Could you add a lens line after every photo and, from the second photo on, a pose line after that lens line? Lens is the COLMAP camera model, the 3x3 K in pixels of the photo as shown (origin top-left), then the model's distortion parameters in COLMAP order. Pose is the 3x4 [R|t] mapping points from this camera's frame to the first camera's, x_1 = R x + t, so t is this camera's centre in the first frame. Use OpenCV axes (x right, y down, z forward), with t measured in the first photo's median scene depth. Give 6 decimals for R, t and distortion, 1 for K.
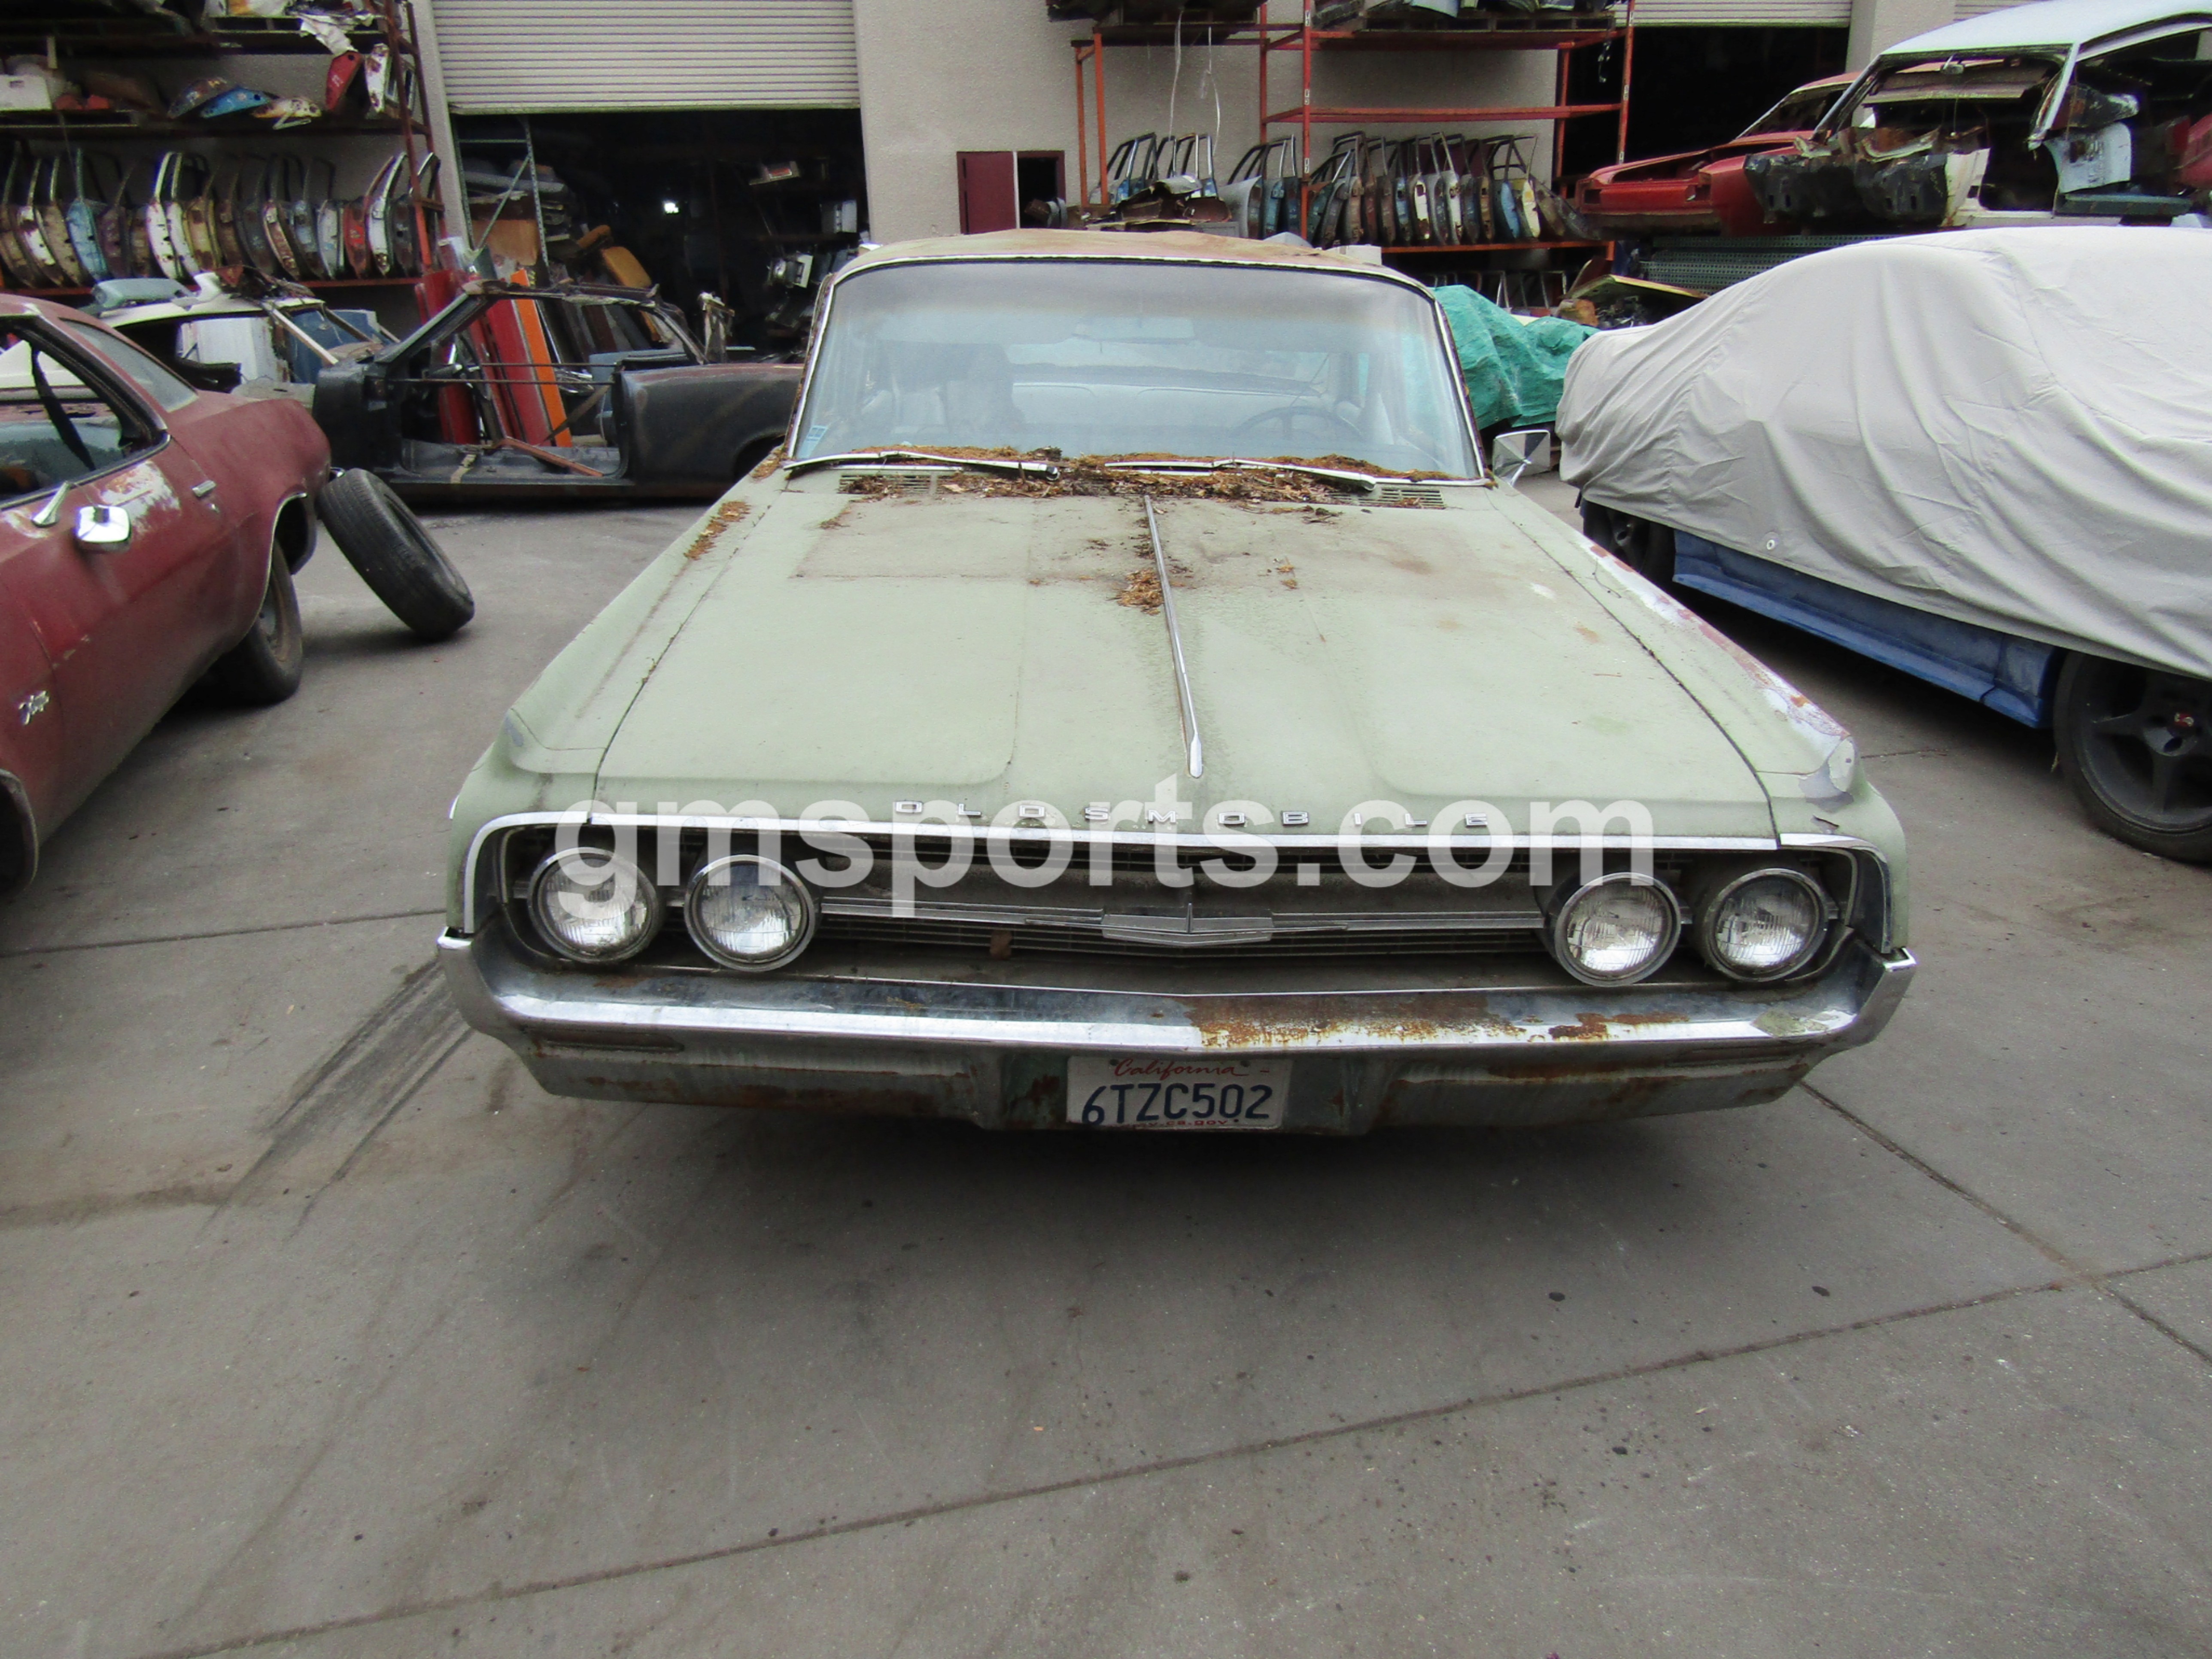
lens RADIAL K [[1599.2, 0, 1106.0], [0, 1599.2, 829.5], [0, 0, 1]] dist [-0.008440, 0.003566]
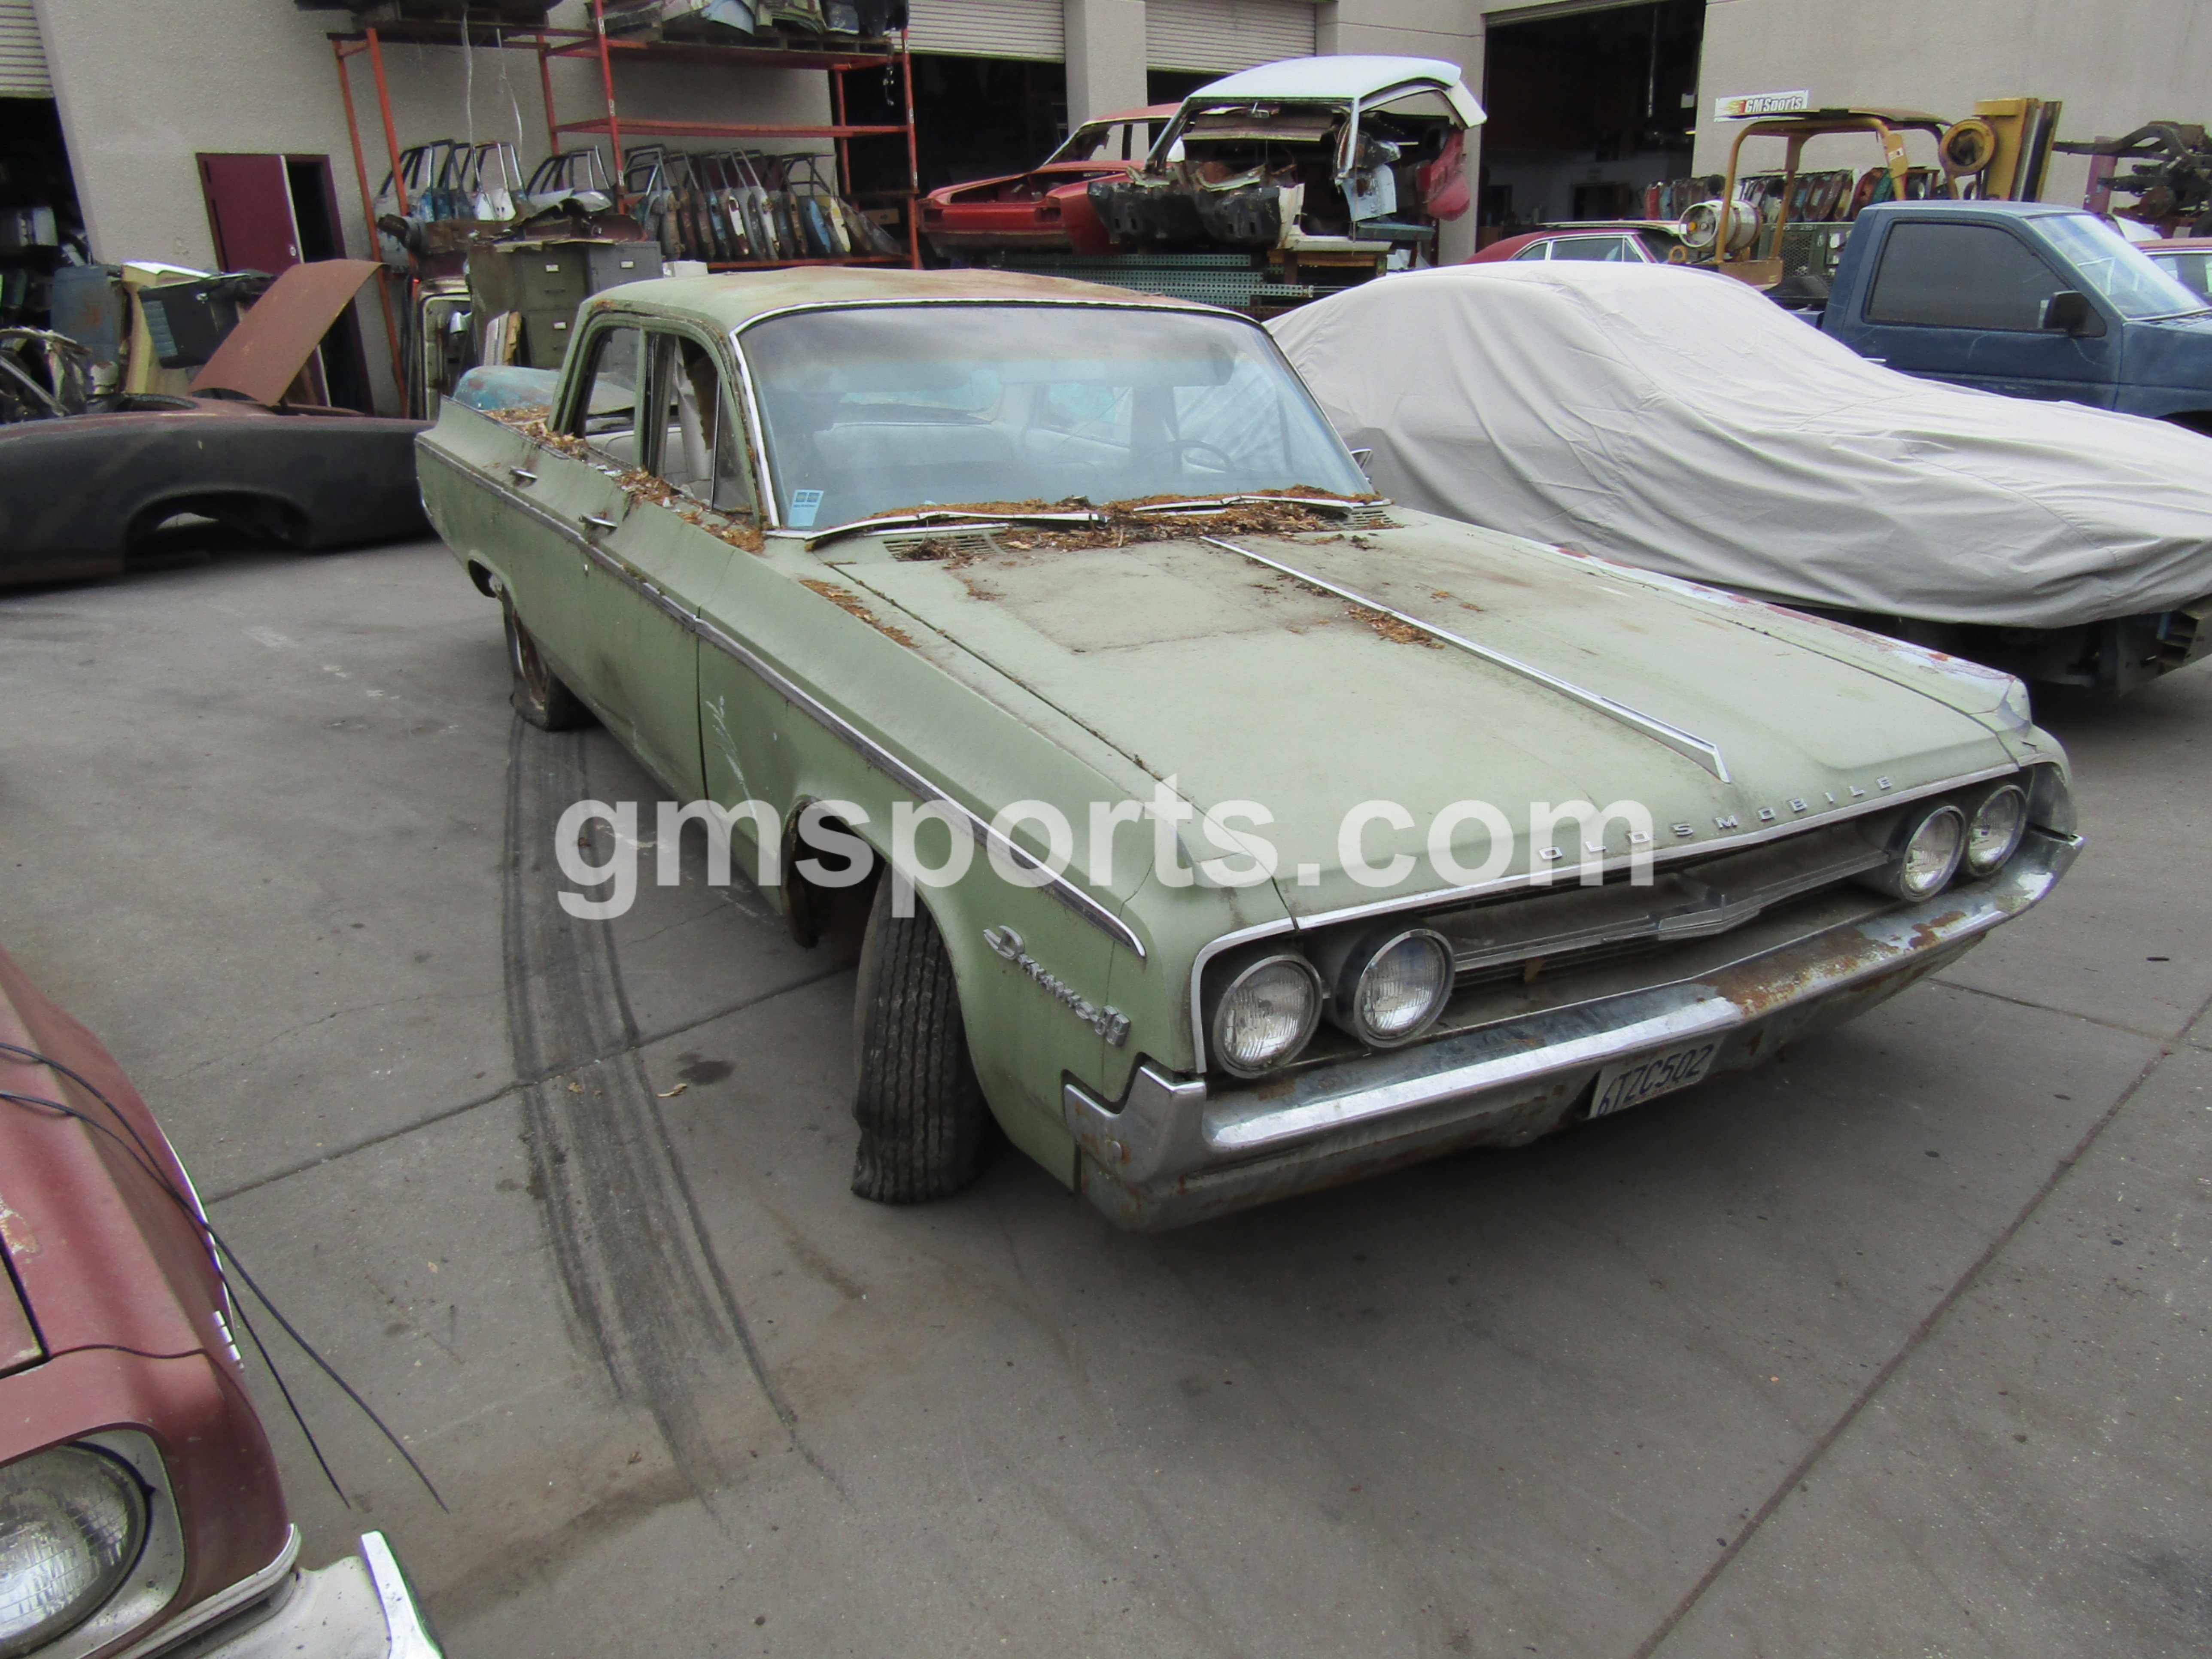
lens RADIAL K [[1593.1, 0, 1106.0], [0, 1593.1, 829.5], [0, 0, 1]] dist [-0.008974, -0.001212]
pose [[0.867491, -0.166840, 0.468641, -0.199035], [0.167348, 0.985049, 0.040912, -0.027940], [-0.468459, 0.042935, 0.882441, 0.048999]]
